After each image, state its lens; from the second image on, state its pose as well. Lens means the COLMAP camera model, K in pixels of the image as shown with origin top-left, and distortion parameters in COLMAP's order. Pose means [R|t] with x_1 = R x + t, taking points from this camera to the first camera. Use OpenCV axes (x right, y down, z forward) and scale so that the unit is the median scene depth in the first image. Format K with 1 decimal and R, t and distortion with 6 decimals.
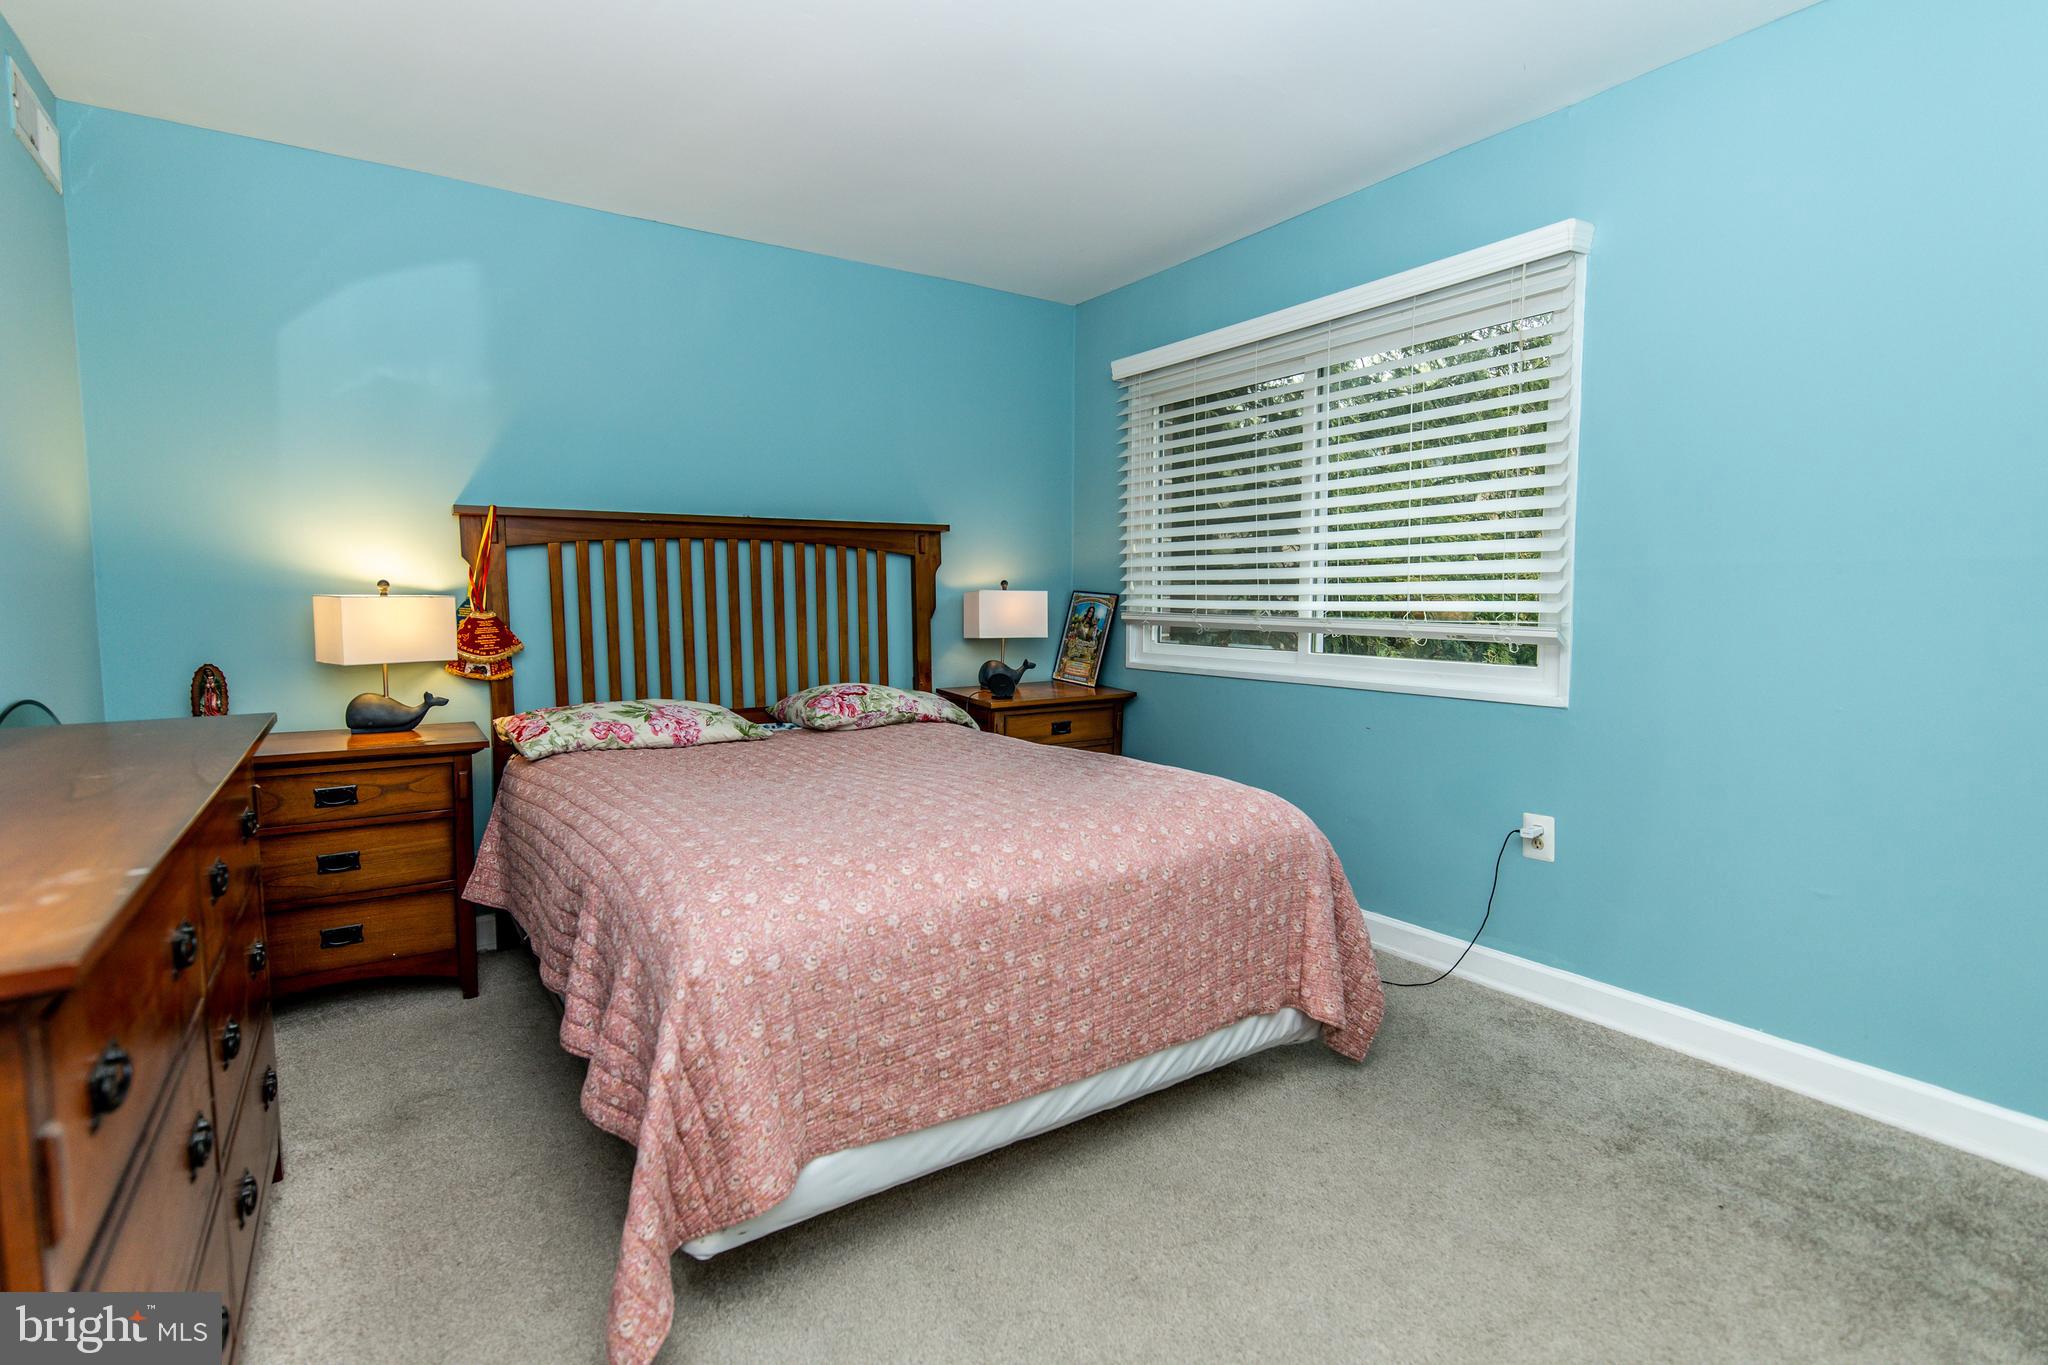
lens RADIAL K [[980.3, 0, 1024.1], [0, 980.3, 675.9], [0, 0, 1]] dist [-0.001488, -0.000513]
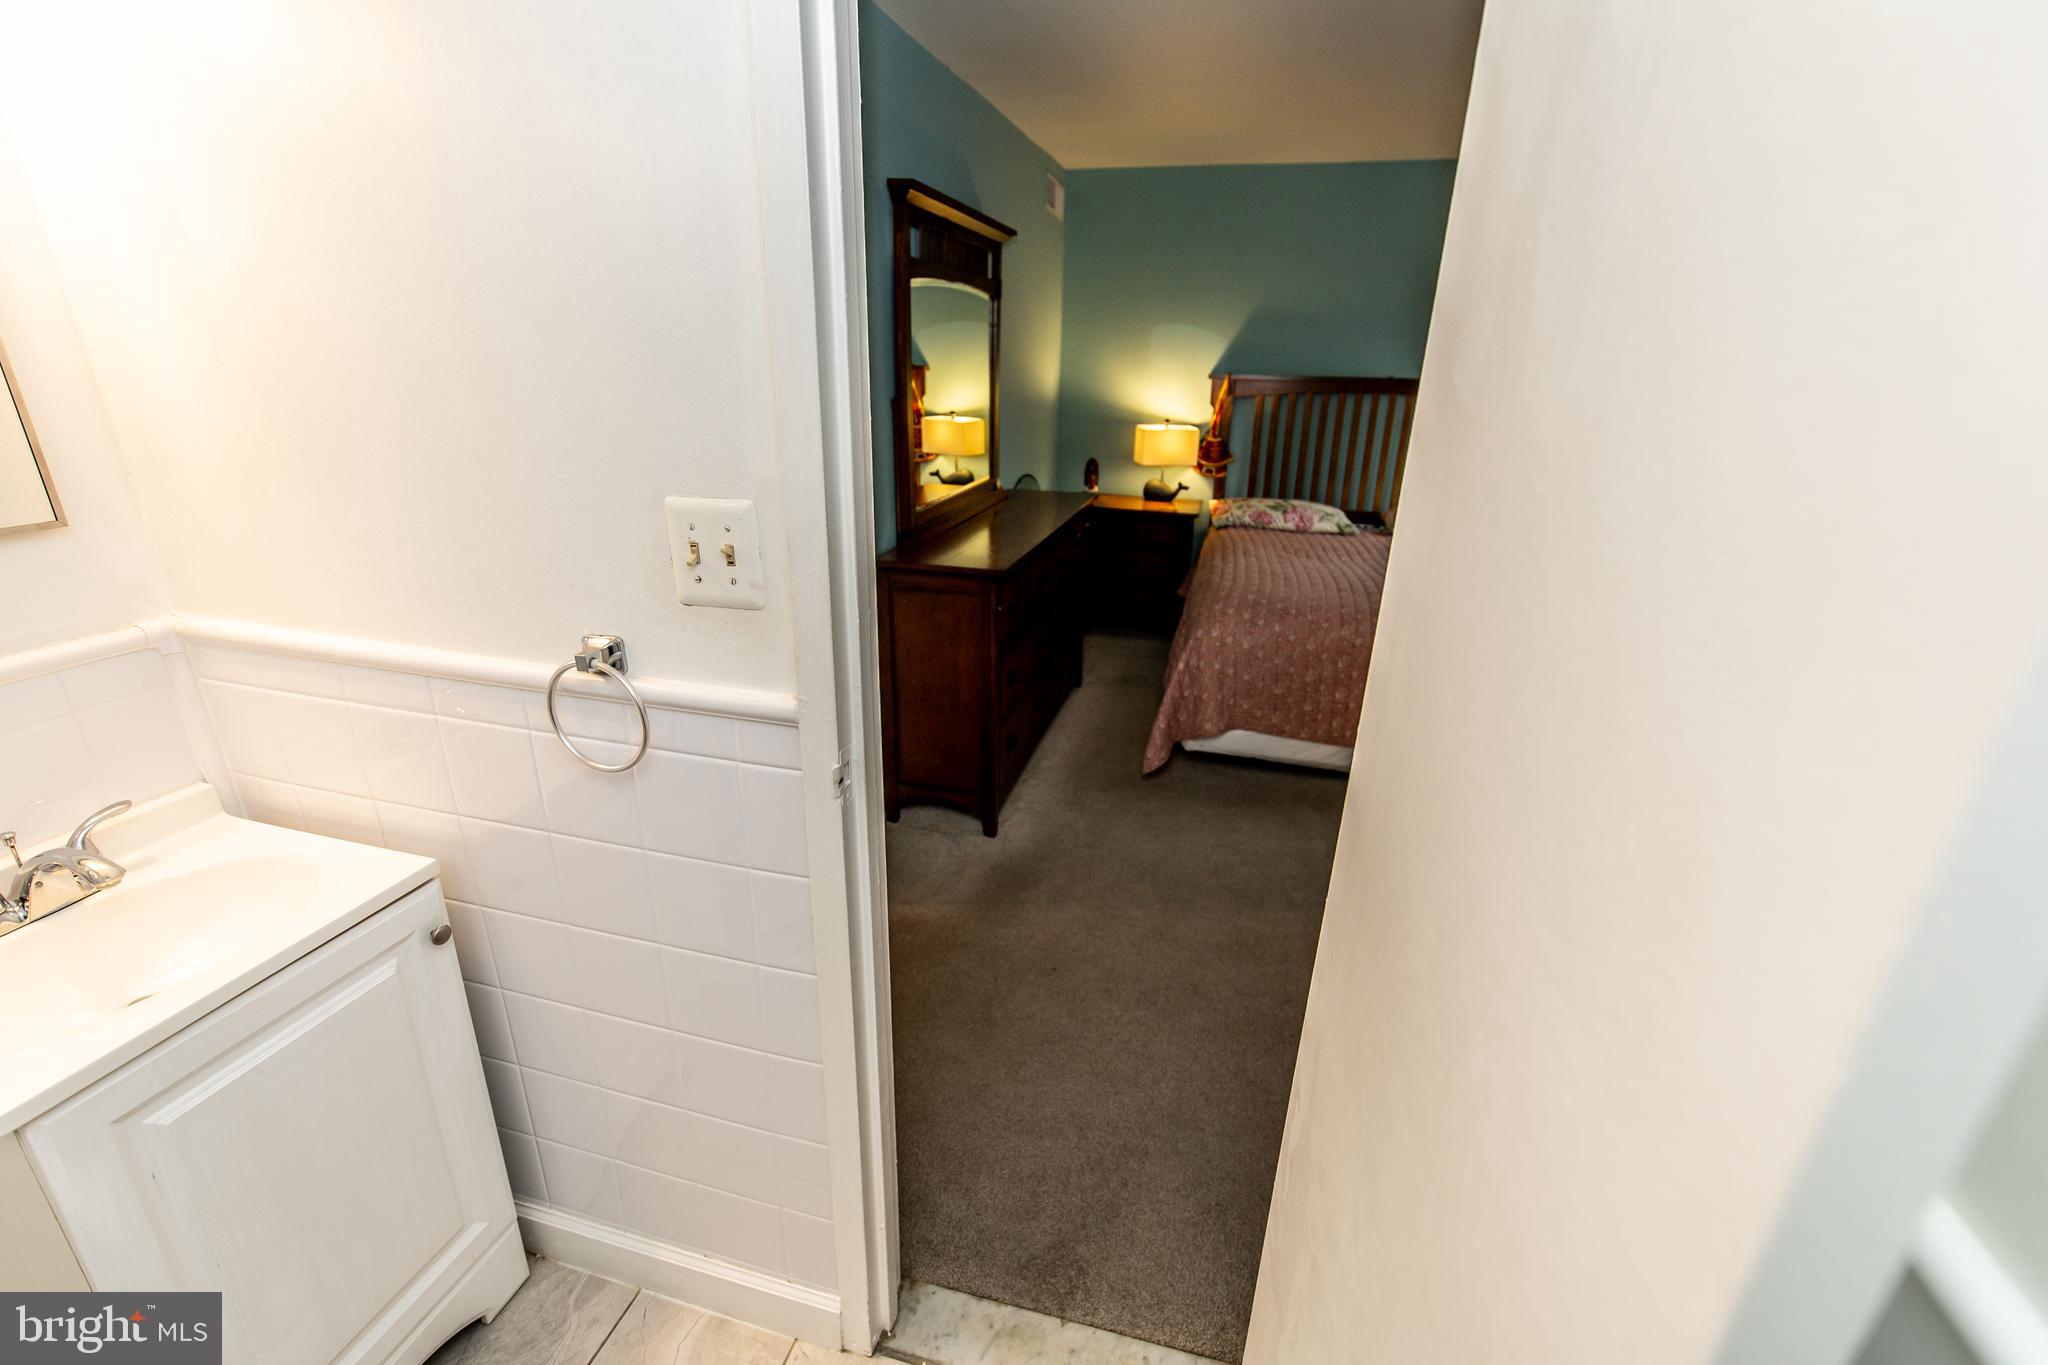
lens RADIAL K [[870.9, 0, 1026.3], [0, 870.9, 680.5], [0, 0, 1]] dist [-0.000009, -0.000872]
pose [[0.669668, 0.273355, -0.690522, 0.553956], [-0.079718, 0.950882, 0.299112, -0.120980], [0.738369, -0.145259, 0.658567, -0.453578]]
